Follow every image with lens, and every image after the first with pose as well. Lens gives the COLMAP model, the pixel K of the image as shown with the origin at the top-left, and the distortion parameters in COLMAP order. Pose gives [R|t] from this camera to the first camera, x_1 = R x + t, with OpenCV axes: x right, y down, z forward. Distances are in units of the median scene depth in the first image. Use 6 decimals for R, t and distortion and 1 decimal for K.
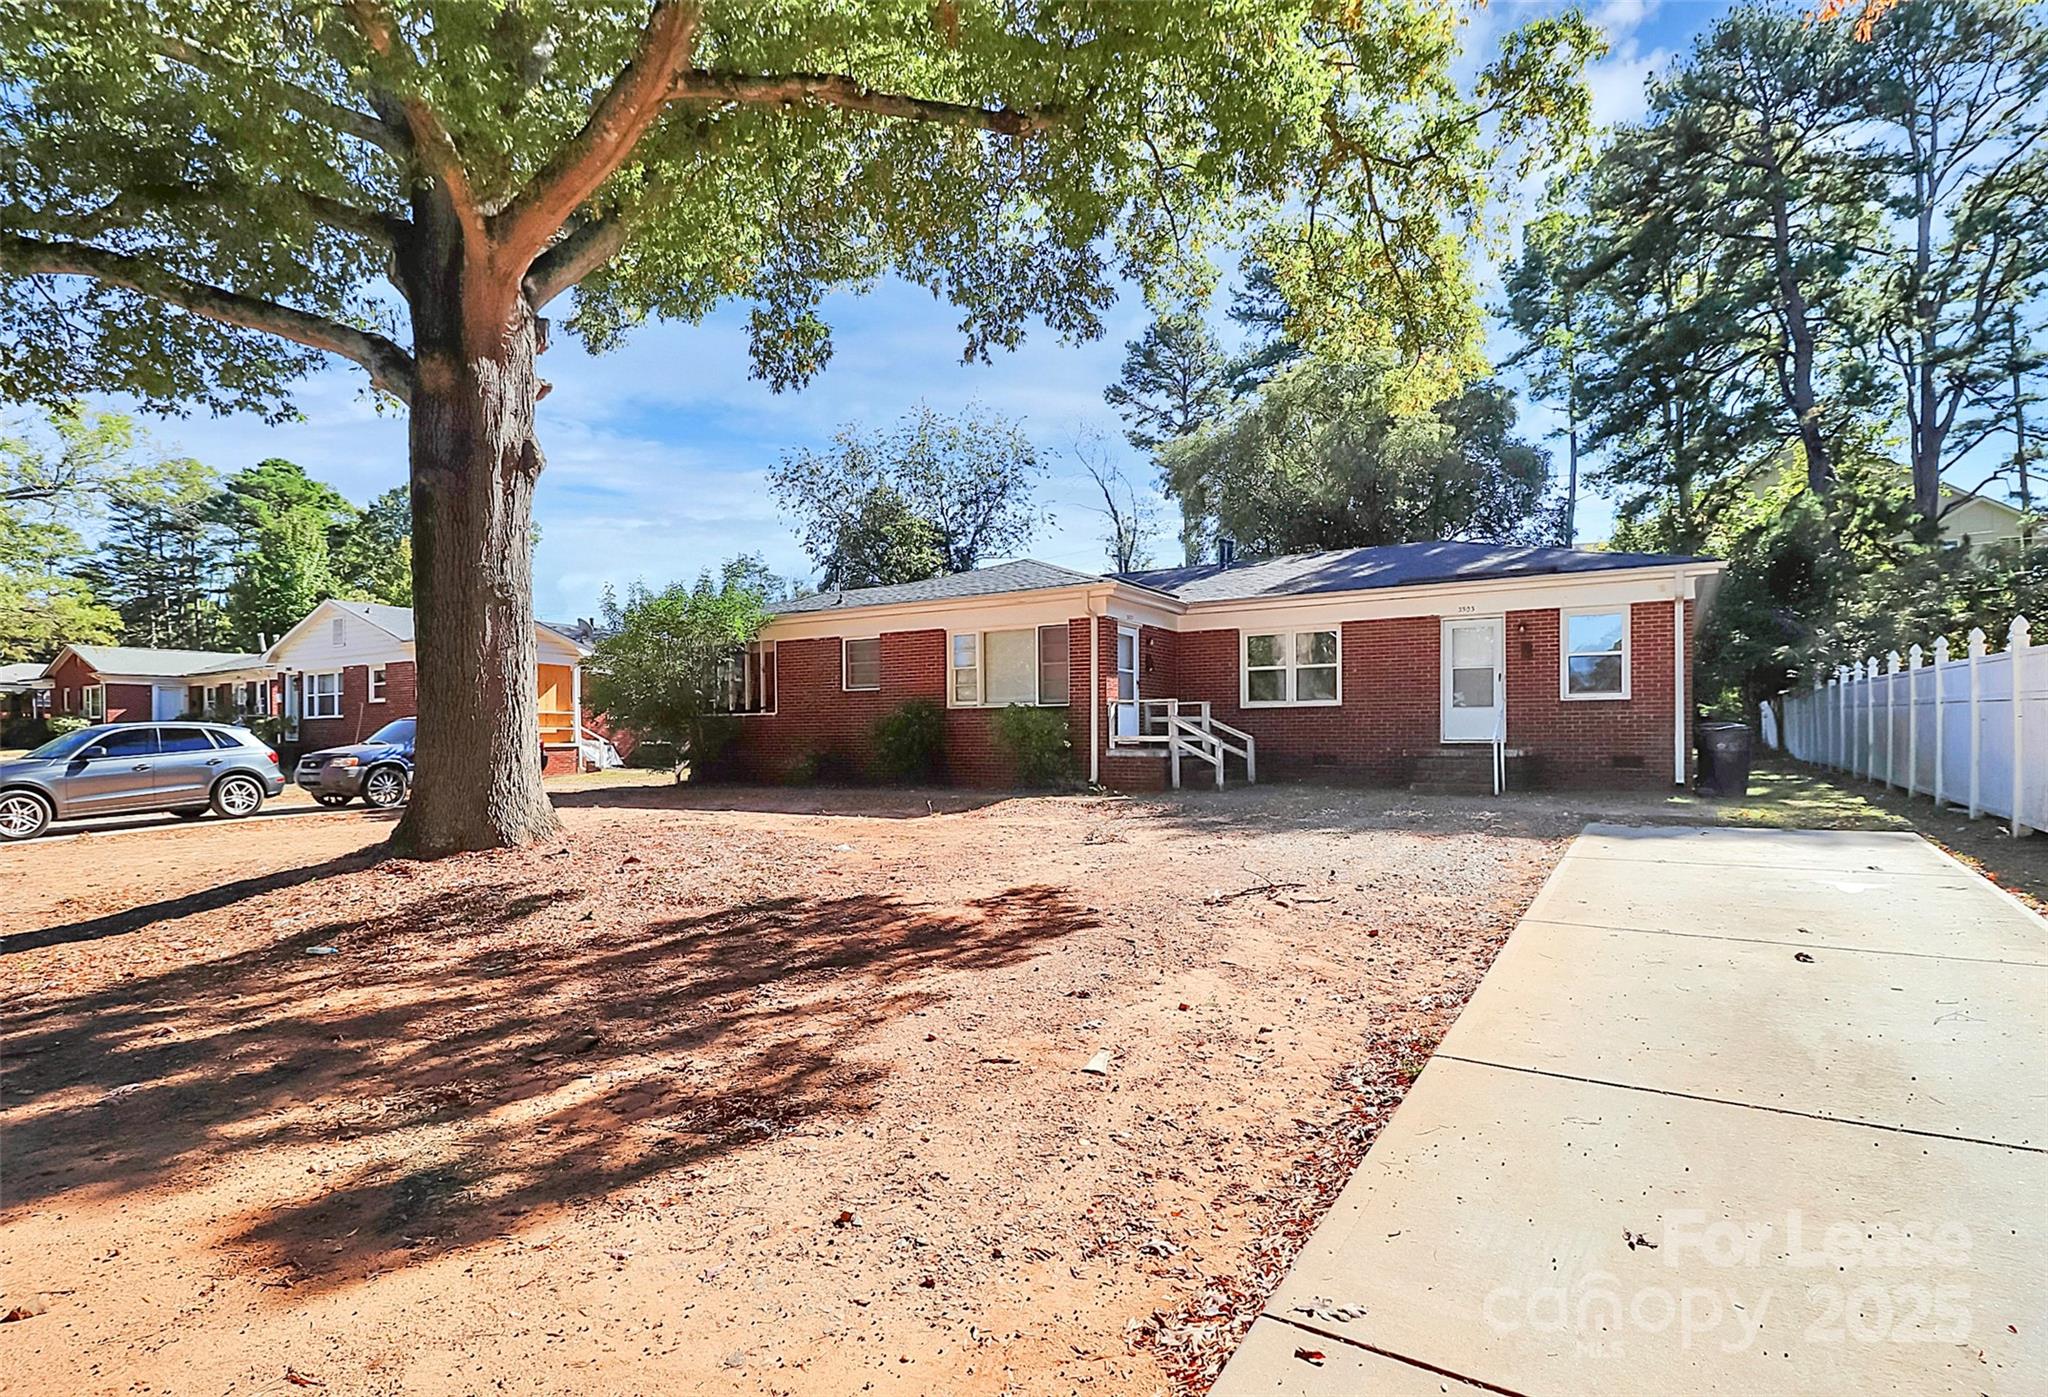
lens RADIAL K [[1007.9, 0, 1027.8], [0, 1007.9, 736.6], [0, 0, 1]] dist [-0.002150, -0.000335]
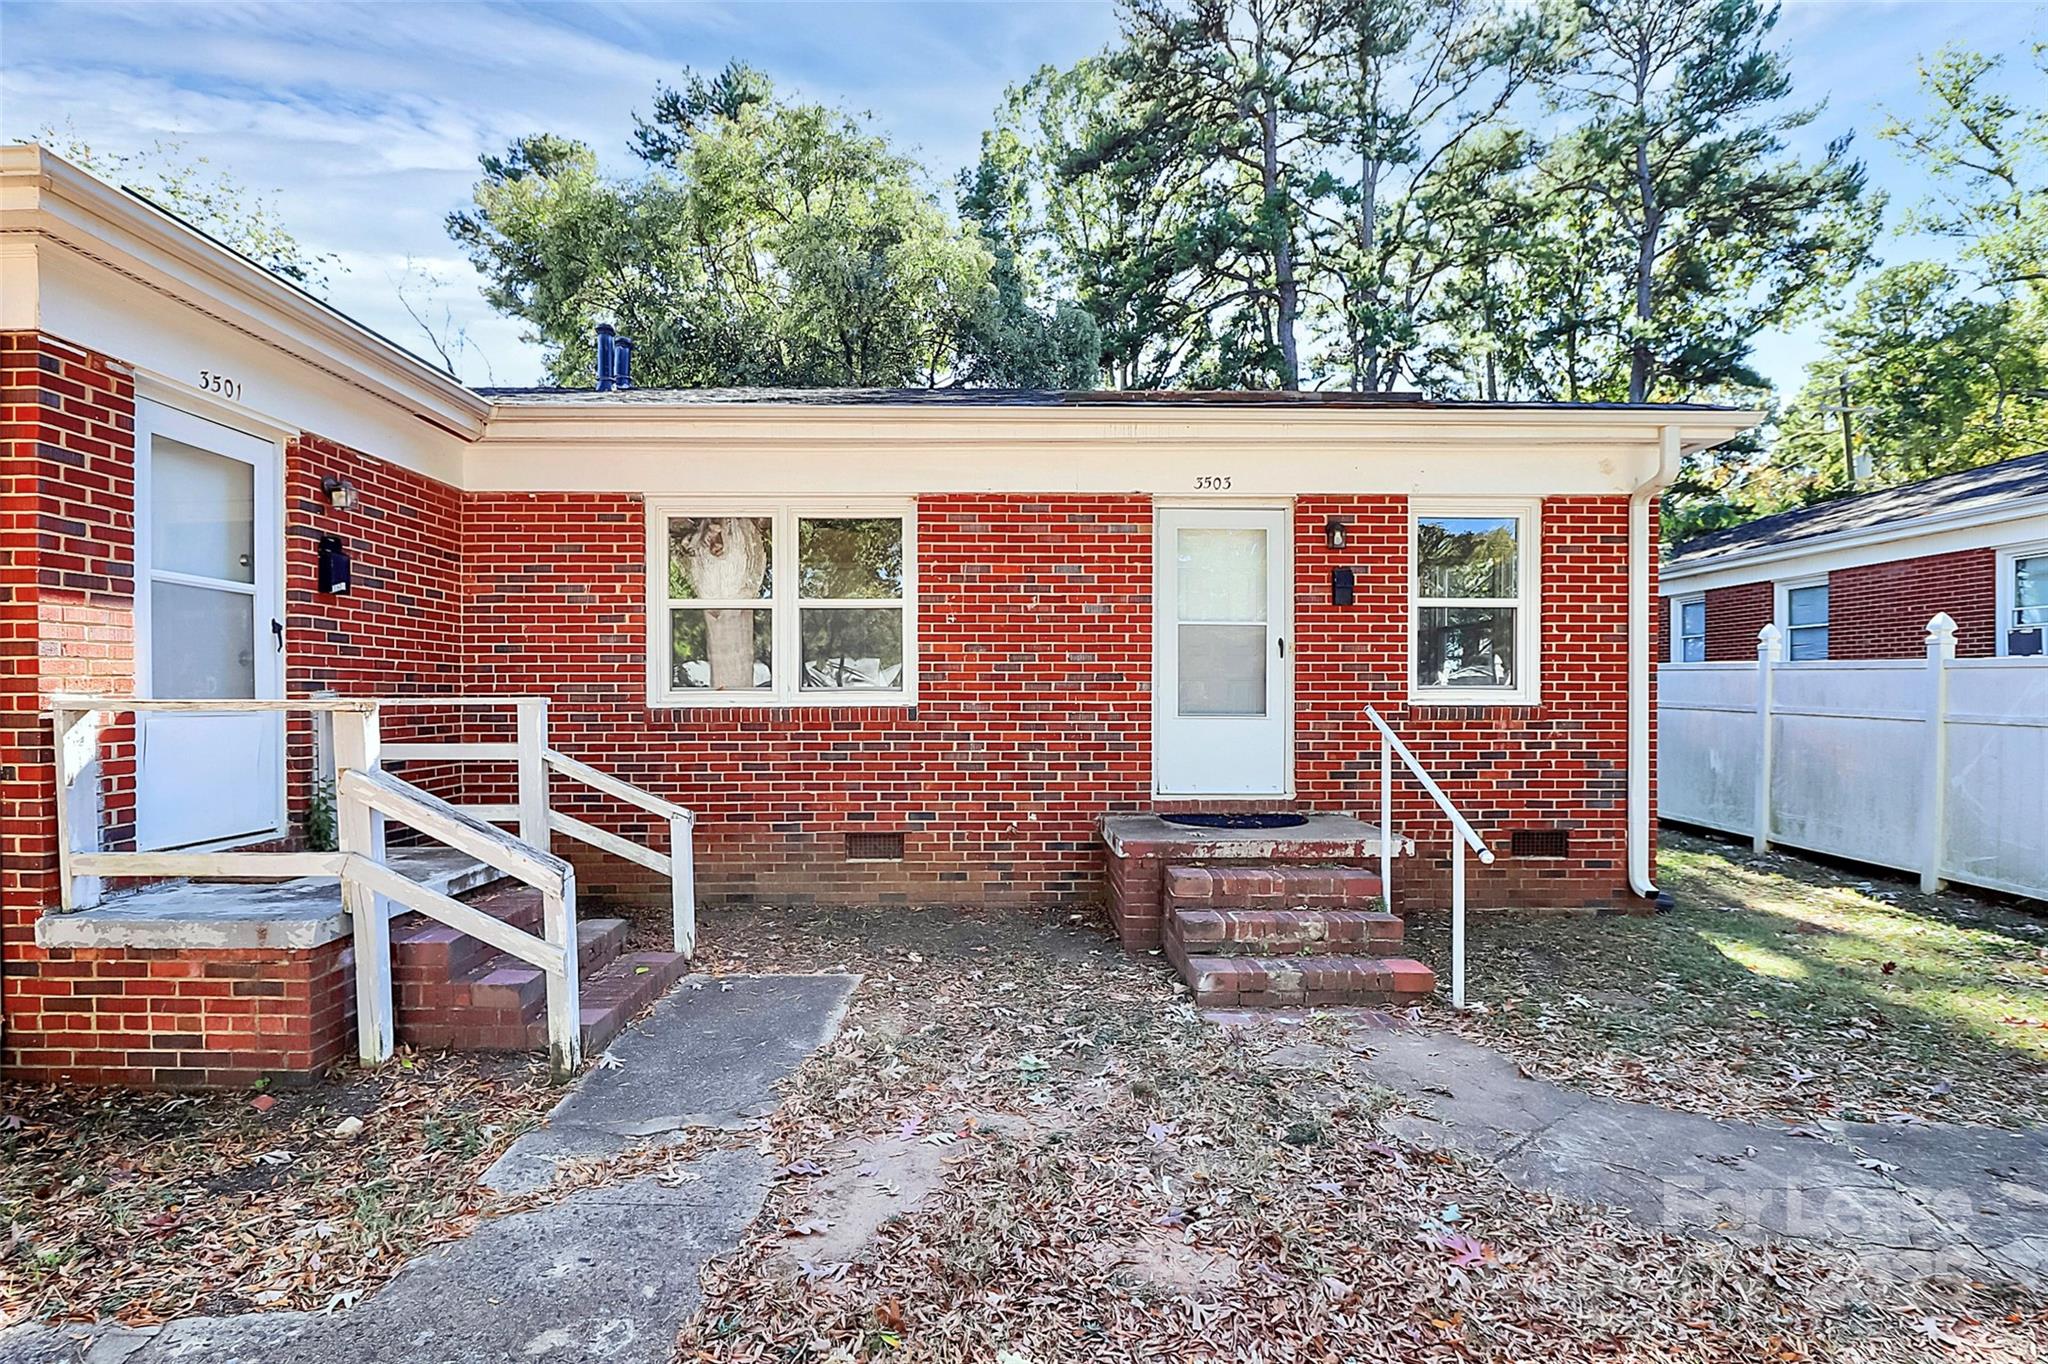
lens RADIAL K [[953.5, 0, 1024.1], [0, 953.5, 679.3], [0, 0, 1]] dist [-0.001072, -0.013107]
pose [[0.830843, 0.007735, 0.556453, 0.139466], [-0.002694, 0.999948, -0.009878, -0.038170], [-0.556500, 0.006707, 0.830821, 0.673423]]
